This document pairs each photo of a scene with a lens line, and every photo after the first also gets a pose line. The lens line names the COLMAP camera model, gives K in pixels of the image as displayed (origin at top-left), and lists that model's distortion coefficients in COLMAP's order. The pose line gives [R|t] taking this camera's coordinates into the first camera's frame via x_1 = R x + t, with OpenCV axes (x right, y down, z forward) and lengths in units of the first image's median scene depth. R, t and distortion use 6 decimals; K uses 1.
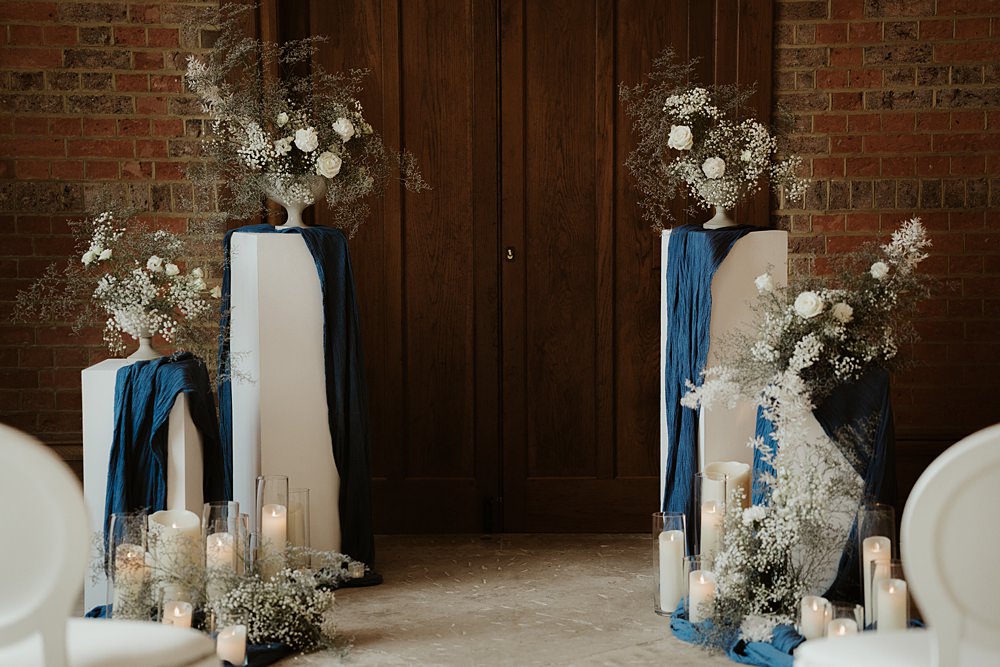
lens RADIAL K [[2581.5, 0, 500.0], [0, 2581.5, 333.5], [0, 0, 1]] dist [0.786985, 0.837075]
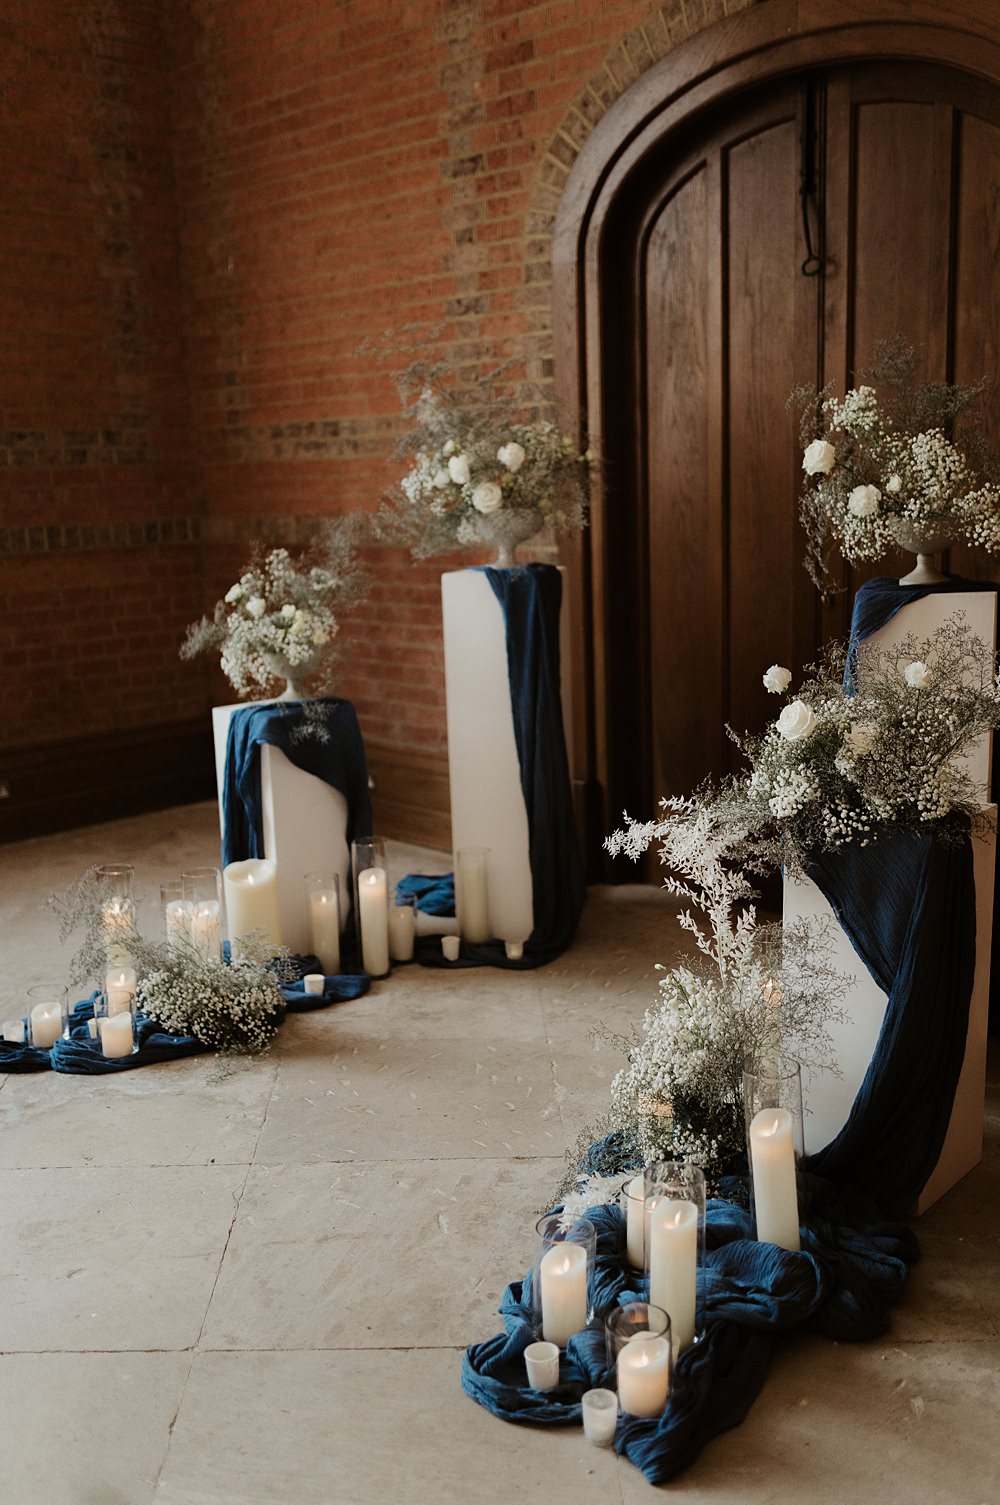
lens RADIAL K [[1494.9, 0, 422.4], [0, 1494.9, 752.9], [0, 0, 1]] dist [0.003469, 0.000031]
pose [[0.699028, 0.116712, -0.705506, 0.290513], [-0.037859, 0.991248, 0.126471, -0.042746], [0.714092, -0.061697, 0.697328, 0.628692]]
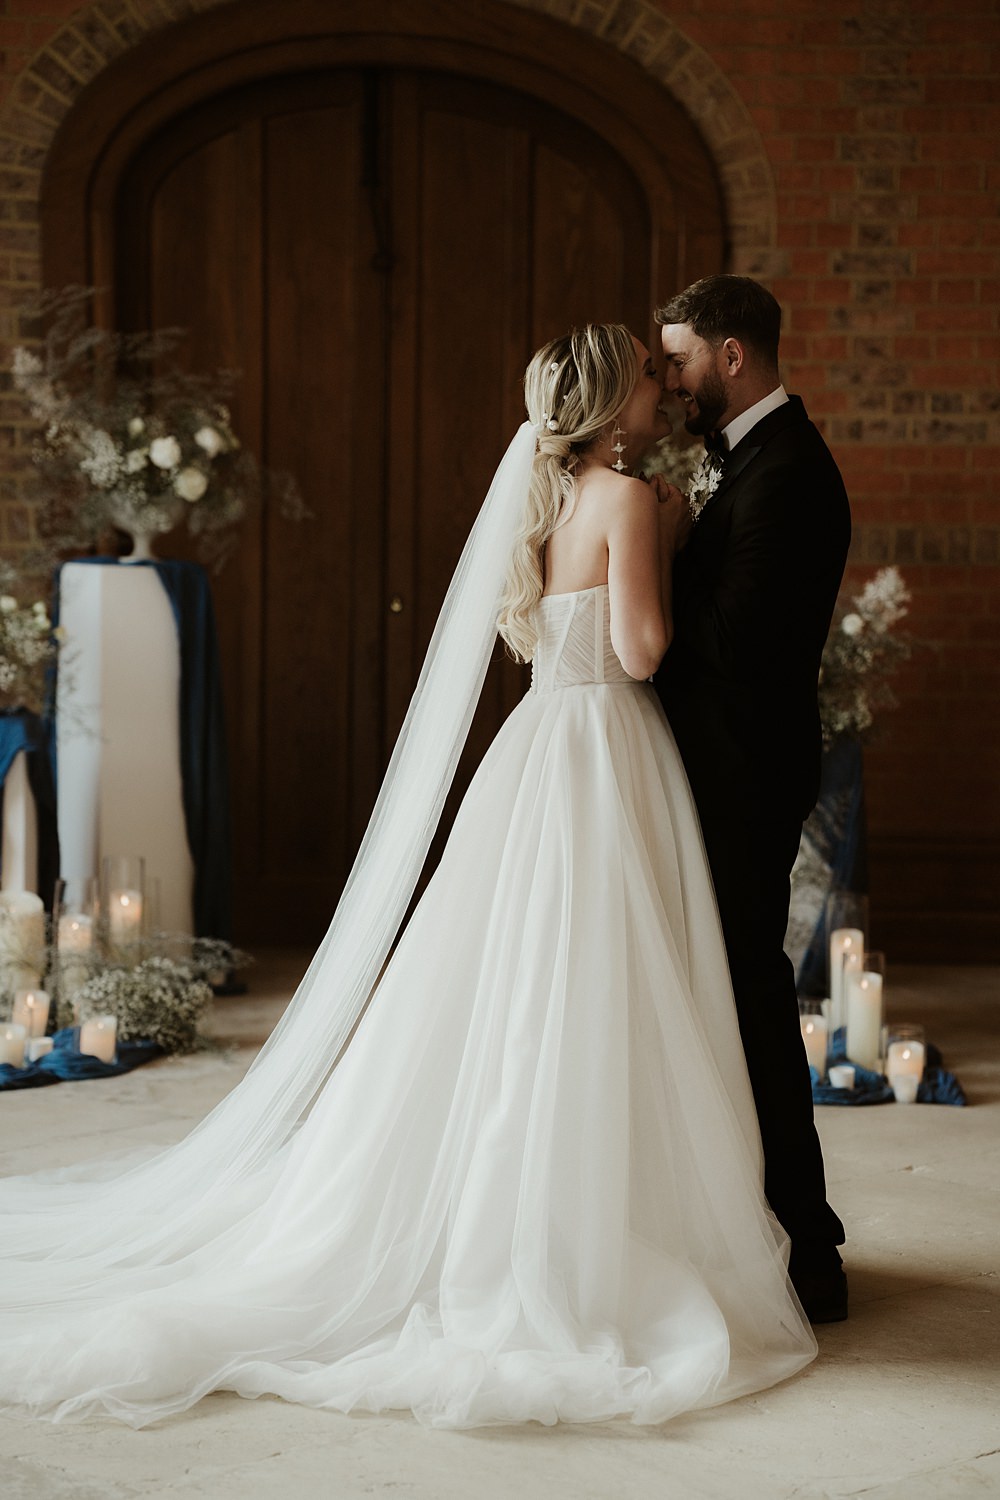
lens RADIAL K [[4169.9, 0, 465.2], [0, 4169.9, 680.6], [0, 0, 1]] dist [1.213502, 1.641476]
pose [[0.996635, 0.024831, 0.078111, -0.083339], [-0.022313, 0.999208, -0.032945, 0.039894], [-0.078868, 0.031091, 0.996400, -0.337329]]
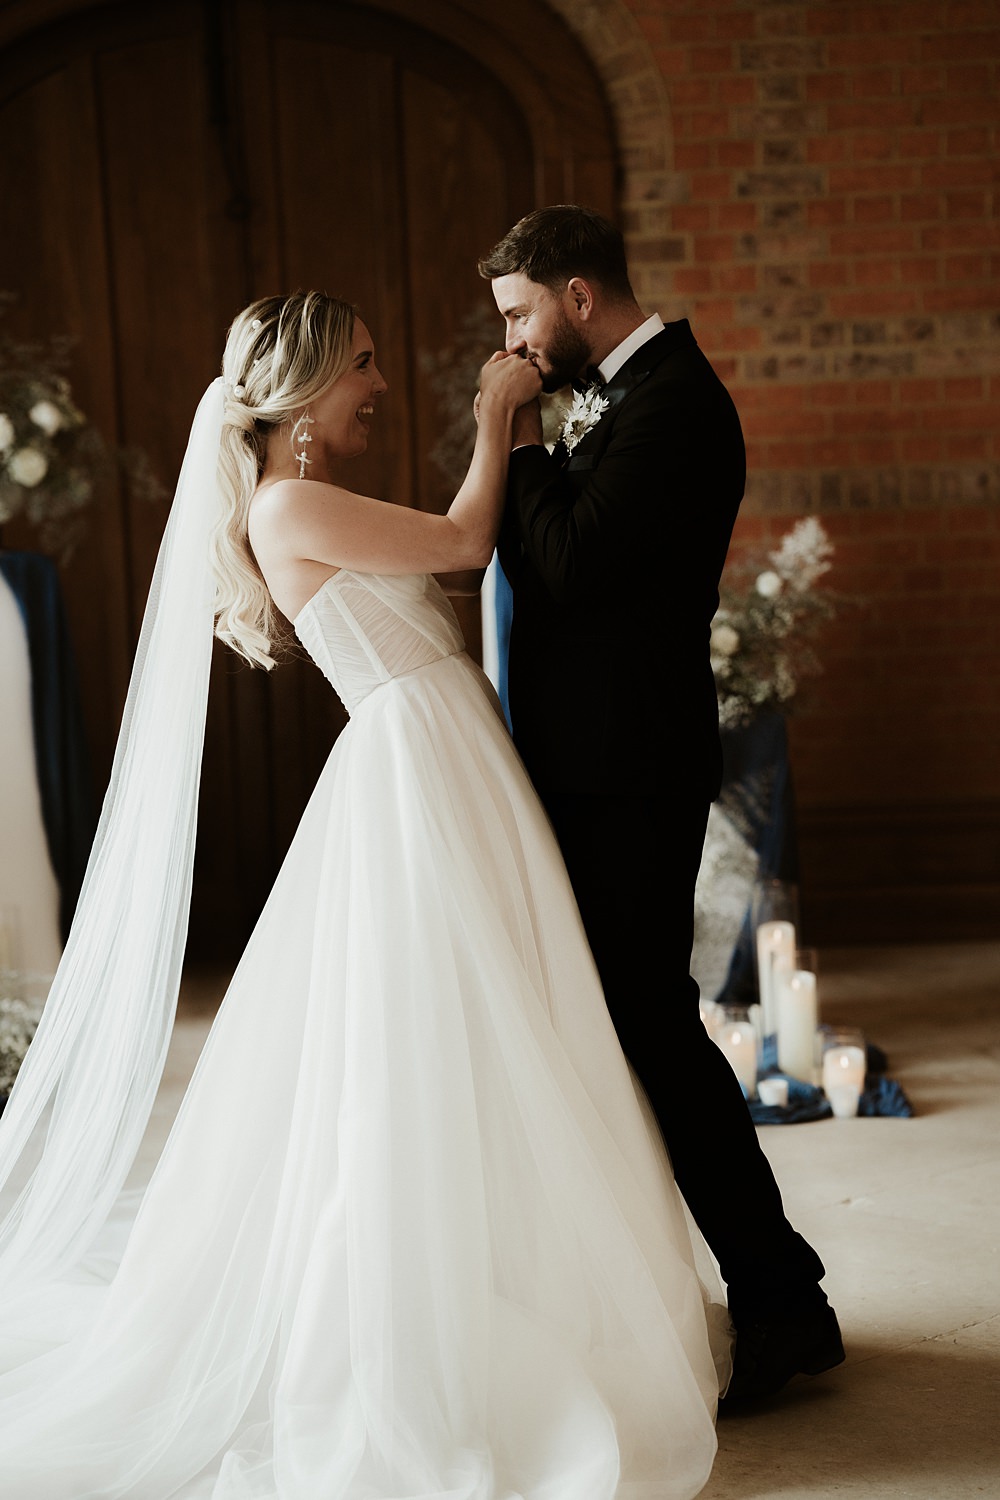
lens RADIAL K [[4169.9, 0, 465.2], [0, 4169.9, 680.6], [0, 0, 1]] dist [1.213502, 1.641476]
pose [[0.996925, -0.030715, 0.072089, -0.031717], [0.032707, 0.999110, -0.026628, 0.032218], [-0.071207, 0.028904, 0.997043, -0.206909]]
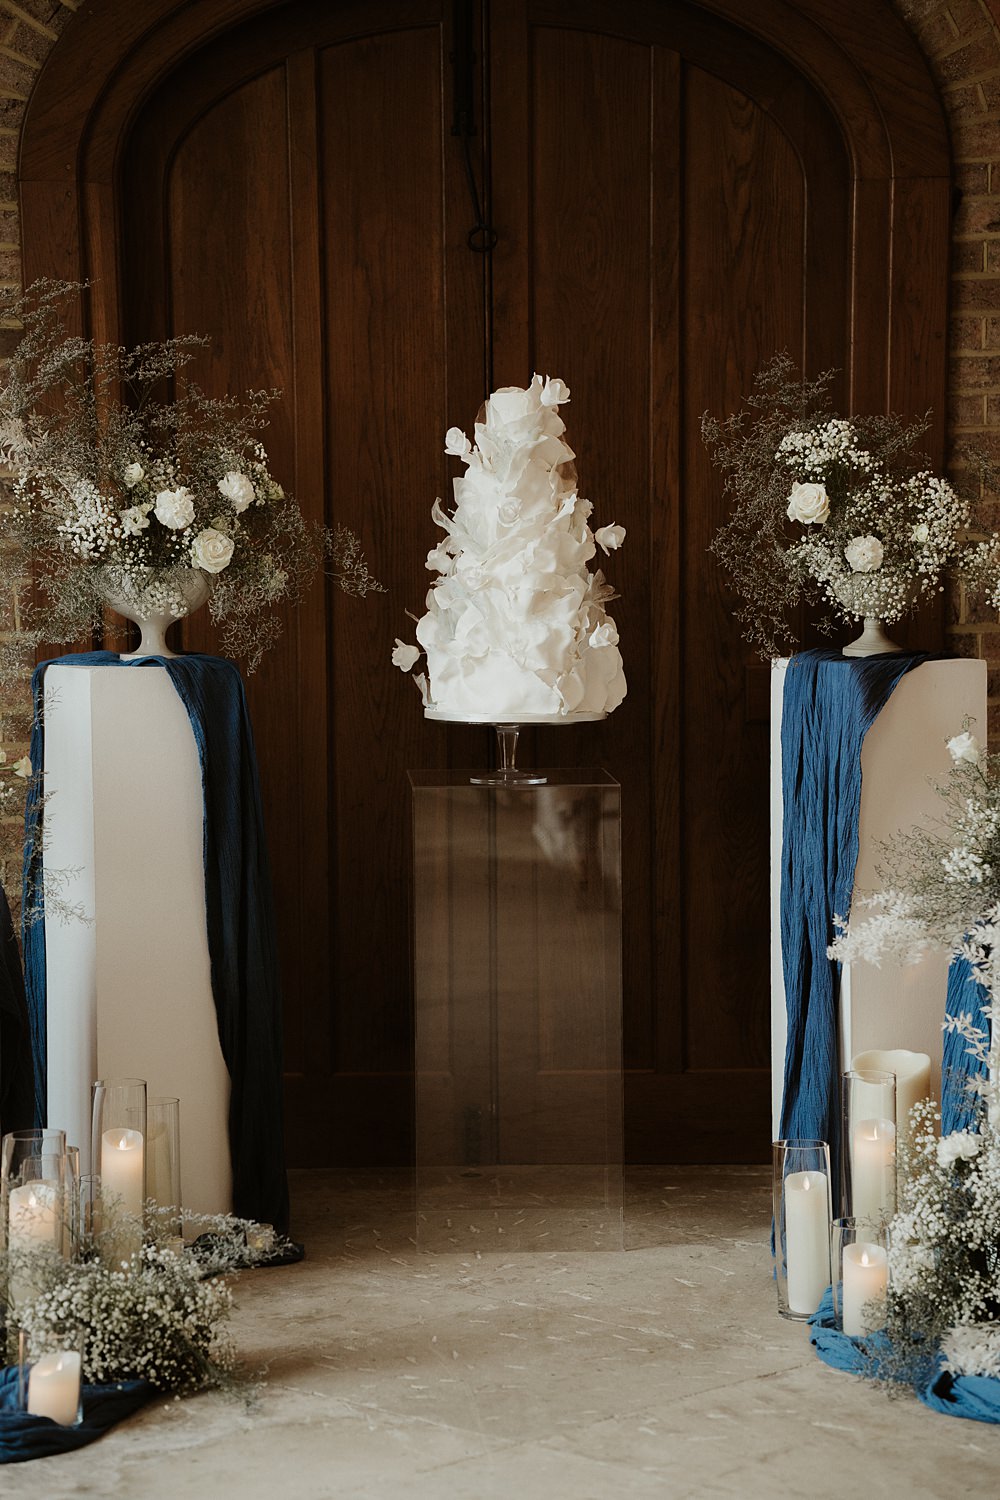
lens RADIAL K [[3731.2, 0, 496.1], [0, 3731.2, 770.9], [0, 0, 1]] dist [0.776401, 0.079166]
pose [[0.999608, -0.004012, 0.027696, -0.025589], [0.004311, 0.999933, -0.010722, -0.005318], [-0.027651, 0.010837, 0.999559, 0.144371]]
